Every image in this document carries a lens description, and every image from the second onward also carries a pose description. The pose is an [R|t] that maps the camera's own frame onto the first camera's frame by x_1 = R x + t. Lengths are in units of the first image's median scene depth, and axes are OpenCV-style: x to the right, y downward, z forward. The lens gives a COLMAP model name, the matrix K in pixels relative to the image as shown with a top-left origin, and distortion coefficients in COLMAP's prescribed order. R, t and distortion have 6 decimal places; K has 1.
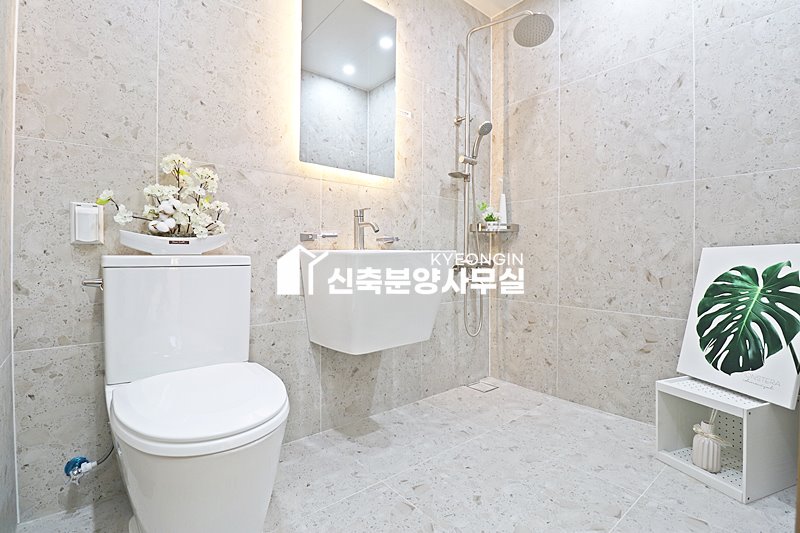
lens RADIAL K [[373.7, 0, 397.8], [0, 373.7, 262.1], [0, 0, 1]] dist [-0.003122, -0.009408]
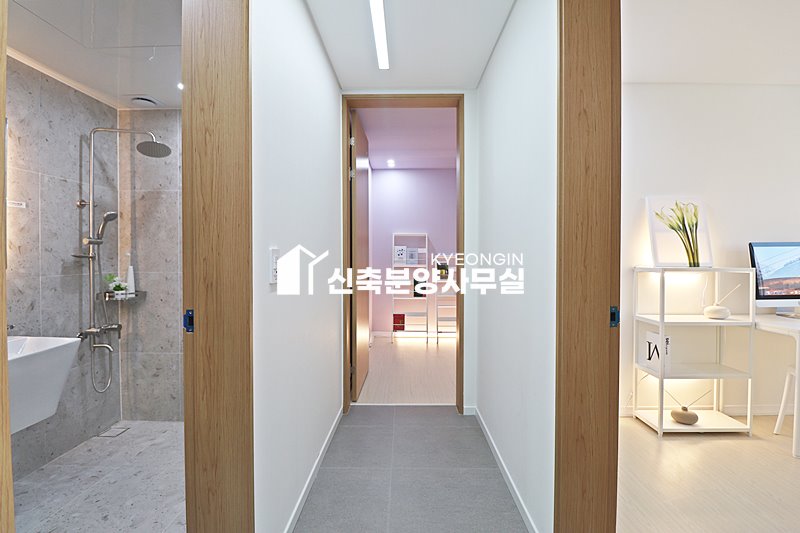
lens RADIAL K [[373.7, 0, 405.7], [0, 373.7, 260.9], [0, 0, 1]] dist [-0.003122, -0.009408]
pose [[0.645255, -0.014487, 0.763830, -0.063020], [0.012832, 0.999885, 0.008125, -0.205417], [-0.763859, 0.004559, 0.645367, -0.464245]]
